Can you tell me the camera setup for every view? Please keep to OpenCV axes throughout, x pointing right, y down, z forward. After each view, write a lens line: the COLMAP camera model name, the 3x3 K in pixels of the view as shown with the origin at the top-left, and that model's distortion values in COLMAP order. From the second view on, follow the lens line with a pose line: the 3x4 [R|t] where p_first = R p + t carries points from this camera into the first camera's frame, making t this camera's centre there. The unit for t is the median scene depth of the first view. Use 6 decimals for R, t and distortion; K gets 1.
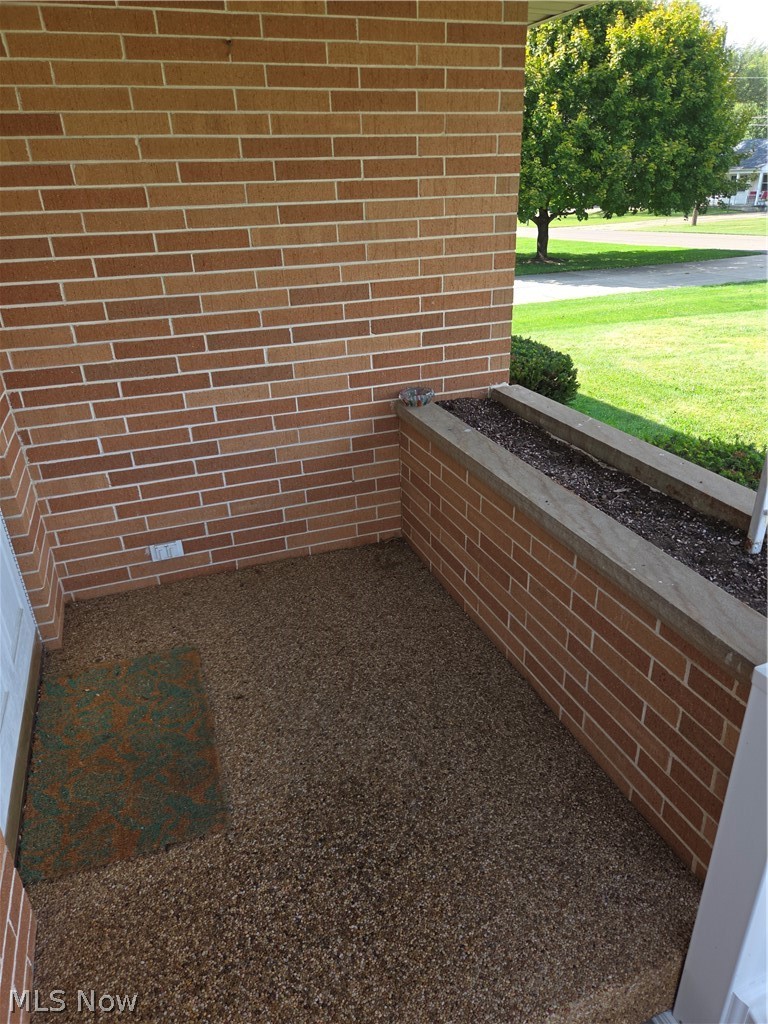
lens RADIAL K [[691.4, 0, 385.9], [0, 691.4, 513.9], [0, 0, 1]] dist [0.067793, -0.049261]
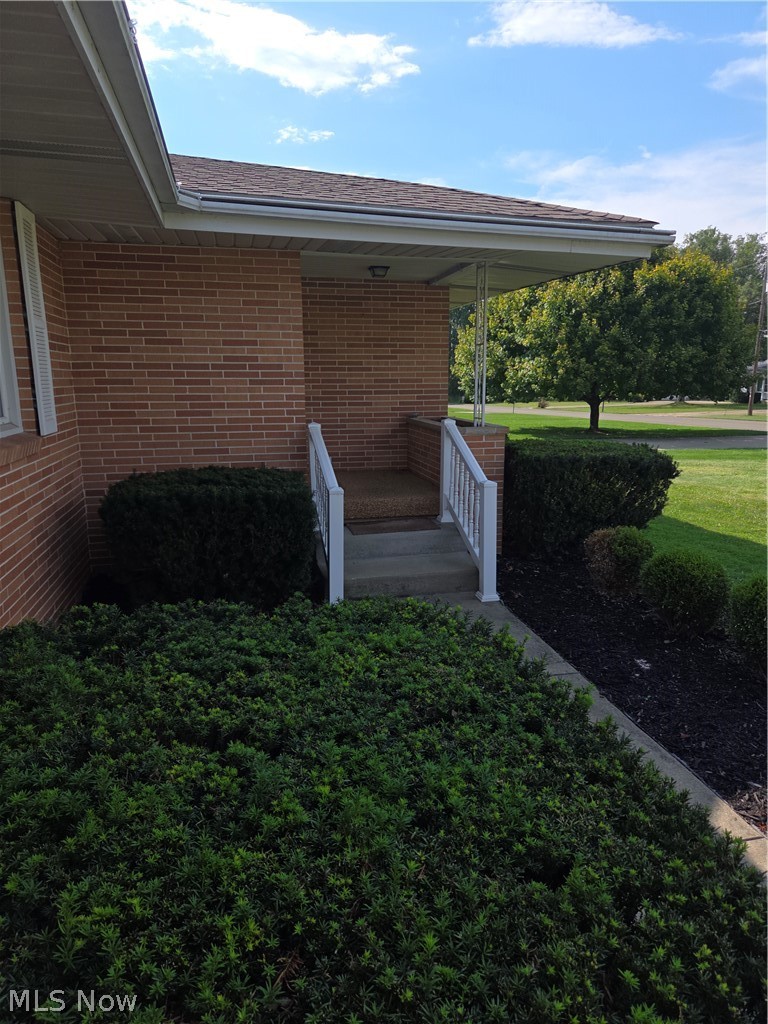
lens RADIAL K [[691.4, 0, 385.9], [0, 691.4, 513.9], [0, 0, 1]] dist [0.067793, -0.049261]
pose [[0.988944, 0.055290, -0.137600, 0.348736], [-0.087184, 0.967370, -0.237897, 0.922872], [0.119957, 0.247263, 0.961494, -1.709492]]
